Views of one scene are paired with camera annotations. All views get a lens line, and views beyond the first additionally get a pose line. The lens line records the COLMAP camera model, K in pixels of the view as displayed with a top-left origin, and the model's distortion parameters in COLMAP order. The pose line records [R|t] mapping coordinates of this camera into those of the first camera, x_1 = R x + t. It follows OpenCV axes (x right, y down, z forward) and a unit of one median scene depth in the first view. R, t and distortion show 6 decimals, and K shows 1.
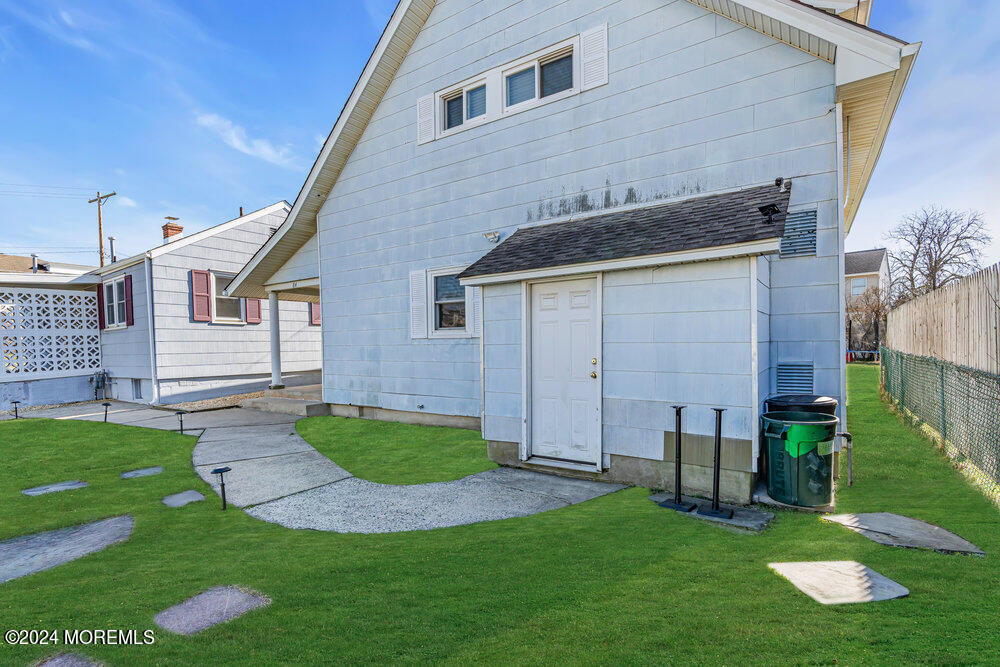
lens RADIAL K [[465.7, 0, 488.8], [0, 465.7, 359.8], [0, 0, 1]] dist [-0.000765, -0.000063]
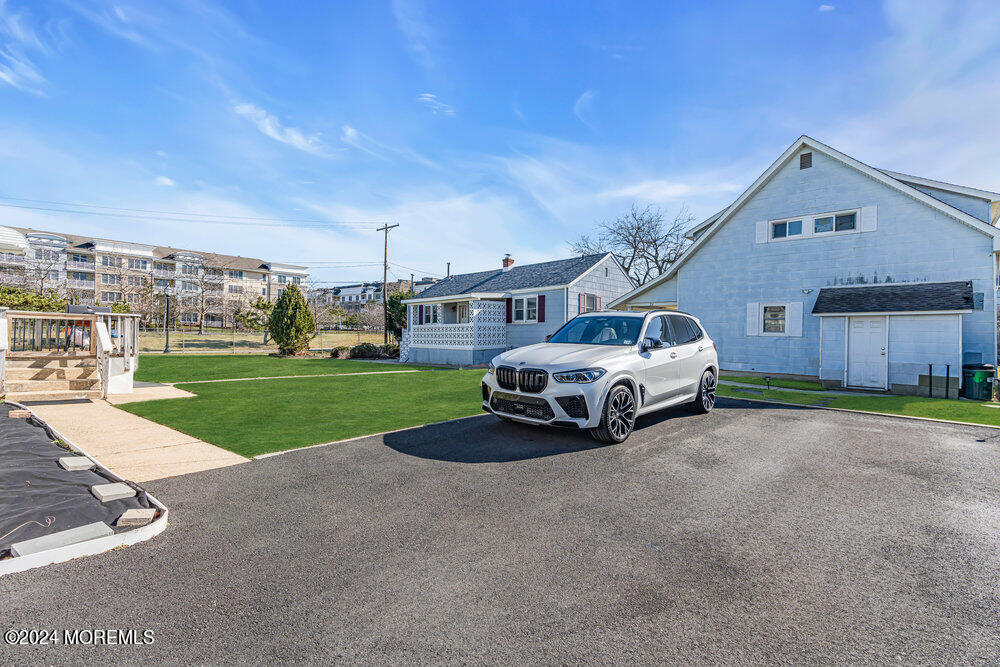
lens RADIAL K [[436.6, 0, 513.7], [0, 436.6, 332.9], [0, 0, 1]] dist [0.001709, 0.000321]
pose [[0.986612, 0.030567, -0.160192, -1.062902], [-0.036208, 0.998819, -0.032410, 0.052425], [0.159012, 0.037777, 0.986554, -1.302726]]
